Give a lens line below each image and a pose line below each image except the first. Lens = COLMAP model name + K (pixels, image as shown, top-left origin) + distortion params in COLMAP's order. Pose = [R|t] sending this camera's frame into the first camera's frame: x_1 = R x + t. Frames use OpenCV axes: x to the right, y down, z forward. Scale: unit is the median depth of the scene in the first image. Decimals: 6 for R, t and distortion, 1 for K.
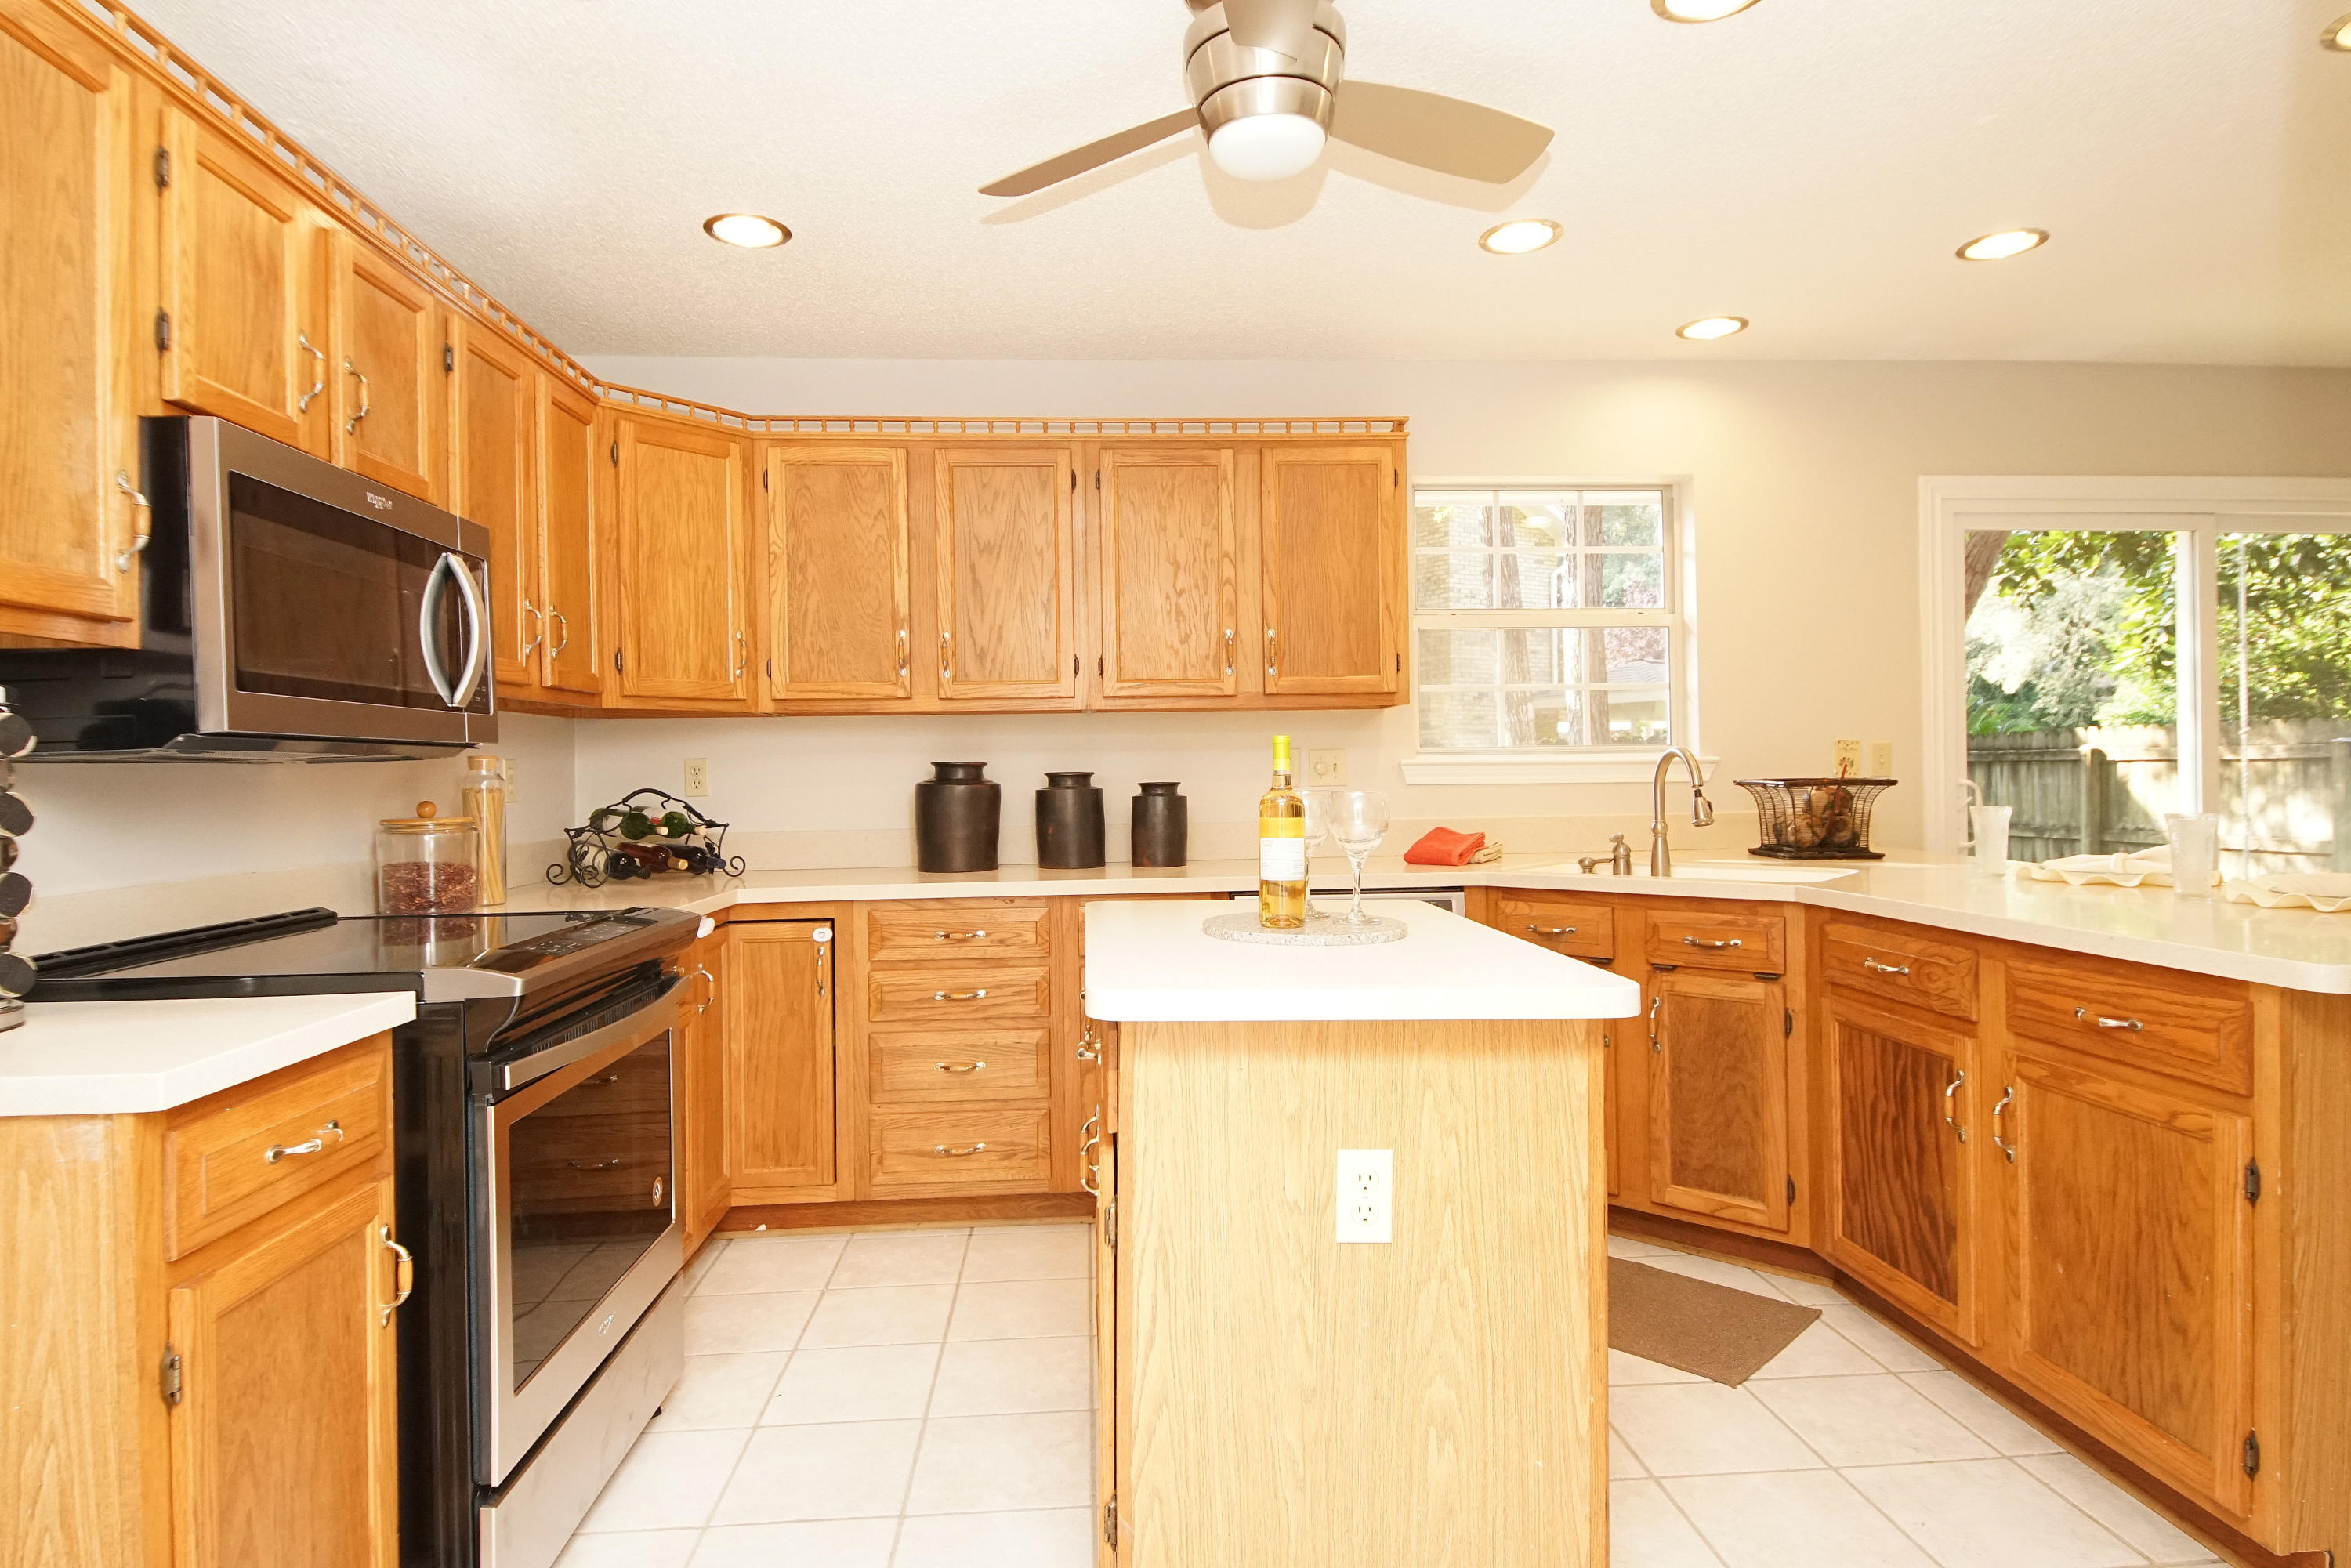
lens RADIAL K [[1258.3, 0, 1155.0], [0, 1258.3, 776.0], [0, 0, 1]] dist [0.035724, -0.032223]
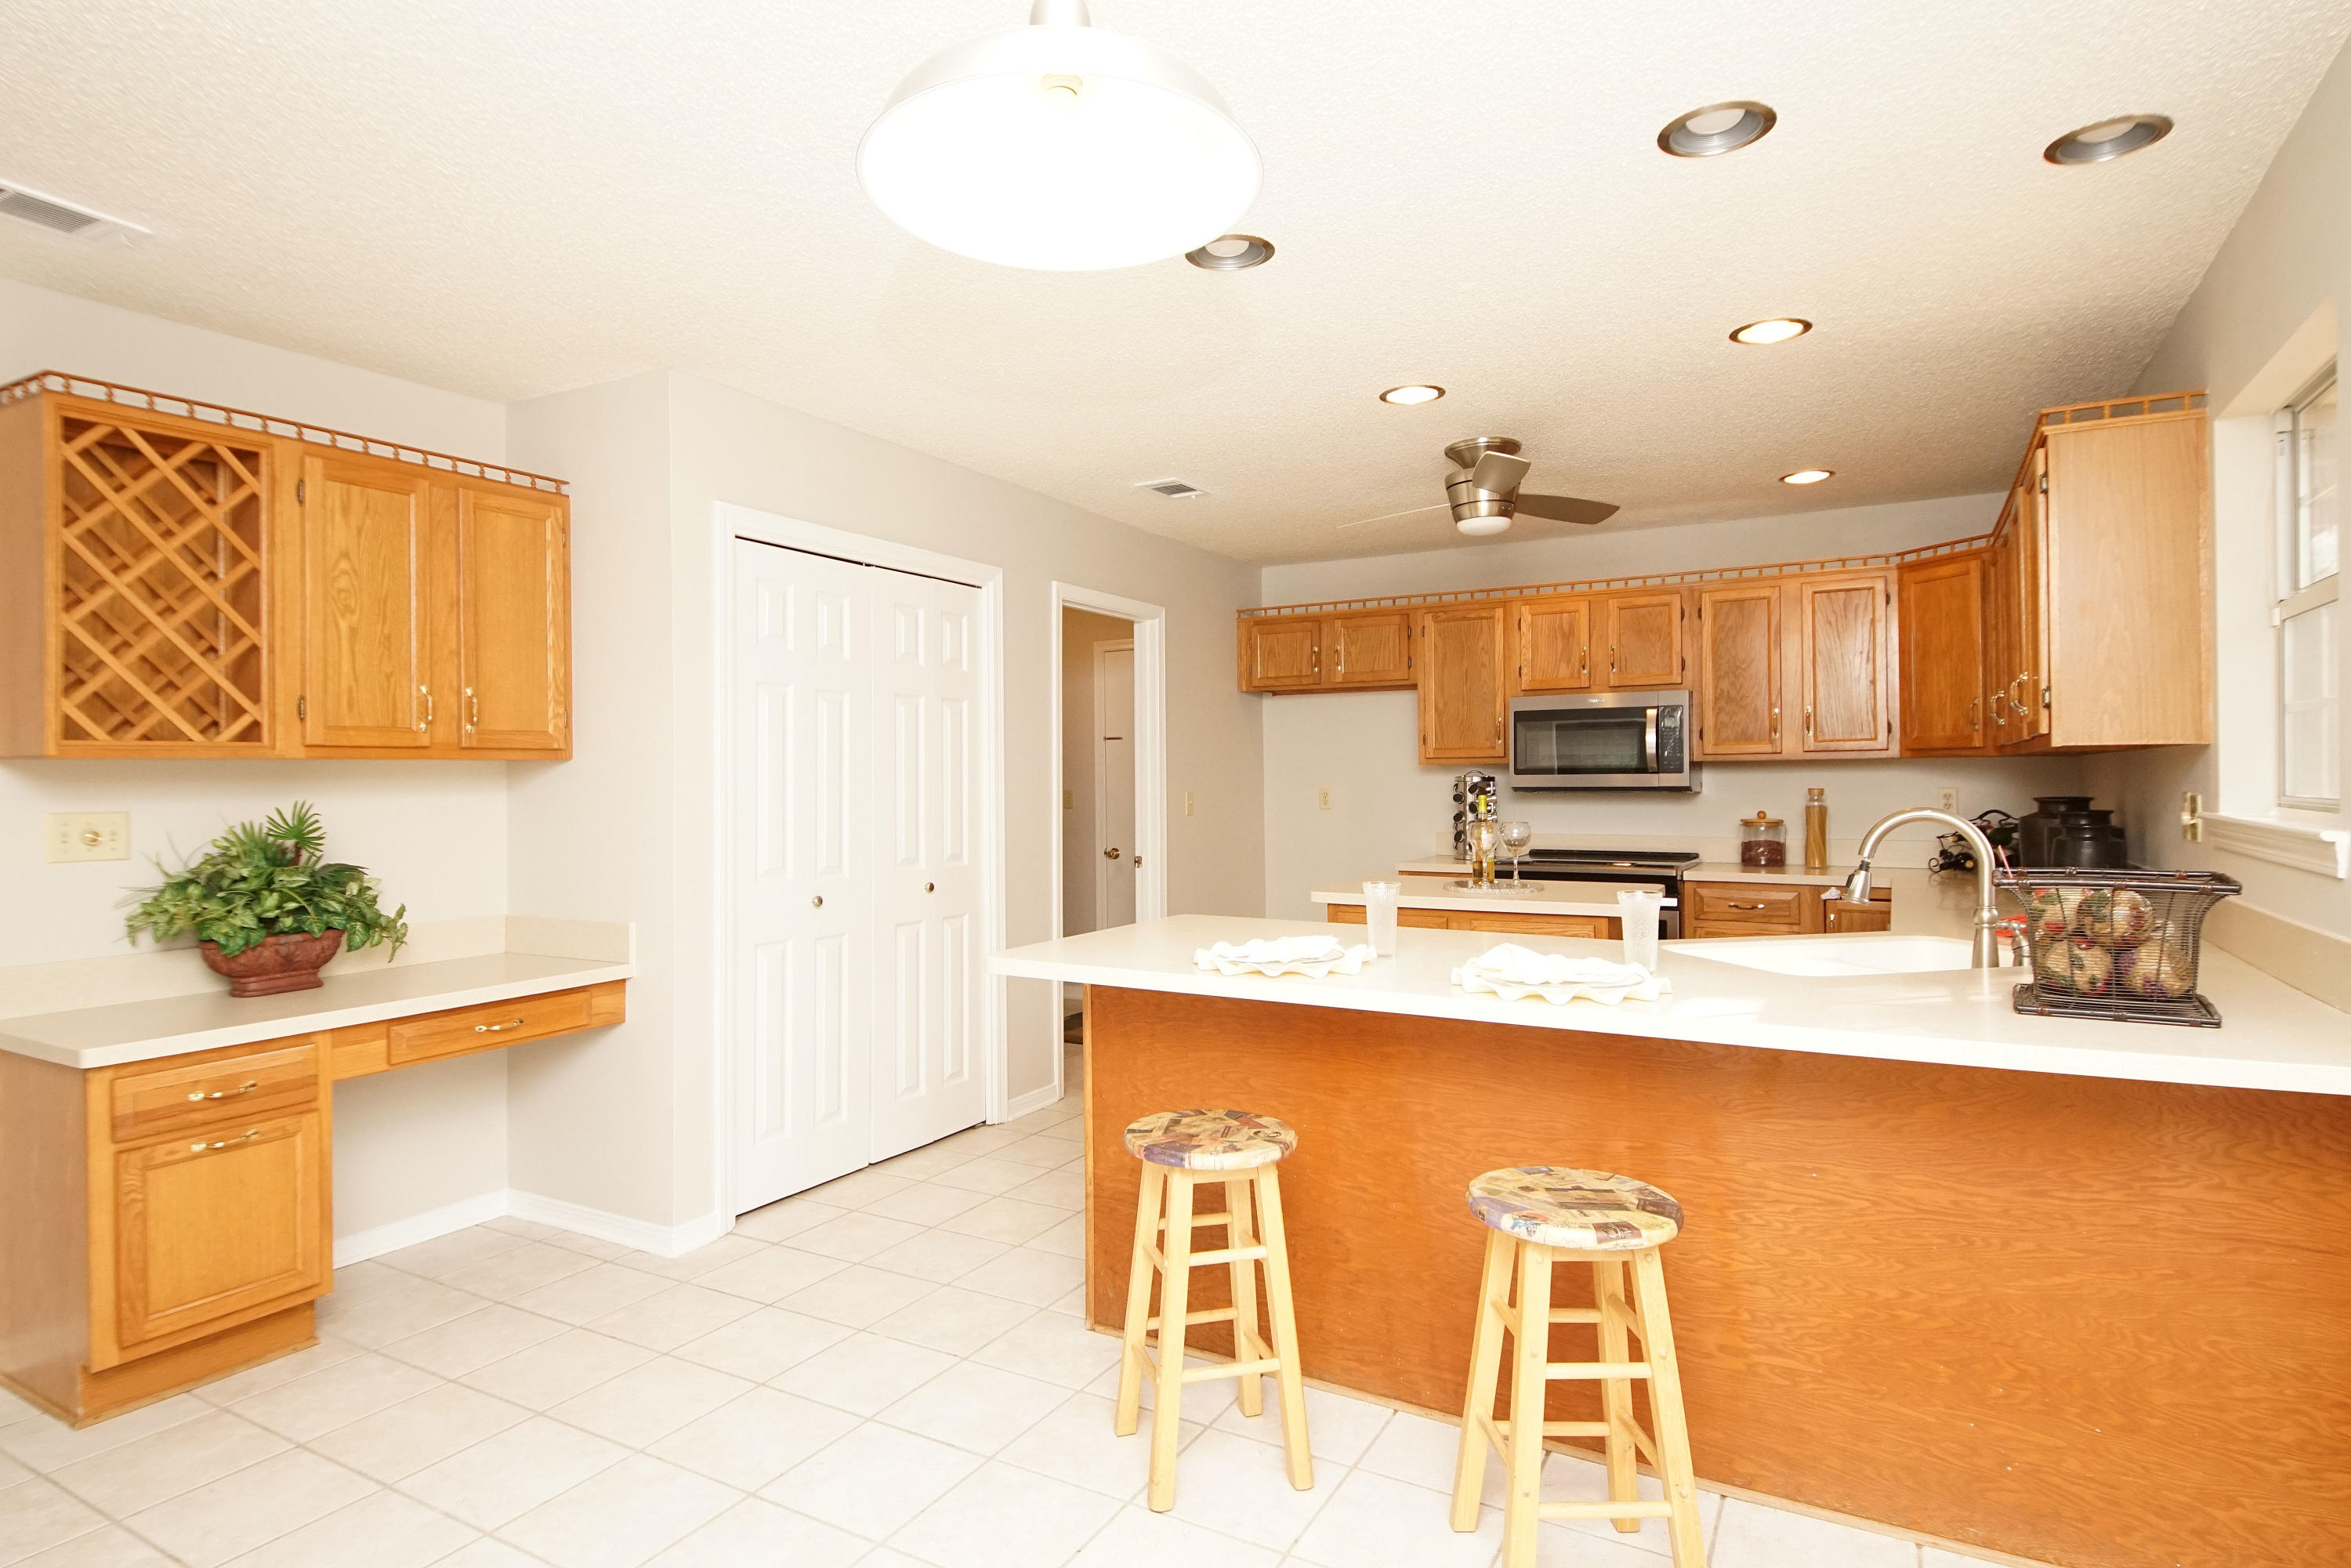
lens RADIAL K [[1258.3, 0, 1155.0], [0, 1258.3, 776.0], [0, 0, 1]] dist [0.035724, -0.032223]
pose [[-0.558384, 0.016597, -0.829417, 1.387107], [0.011012, 0.999860, 0.012594, -0.061586], [0.829509, -0.002101, -0.558489, 1.098374]]
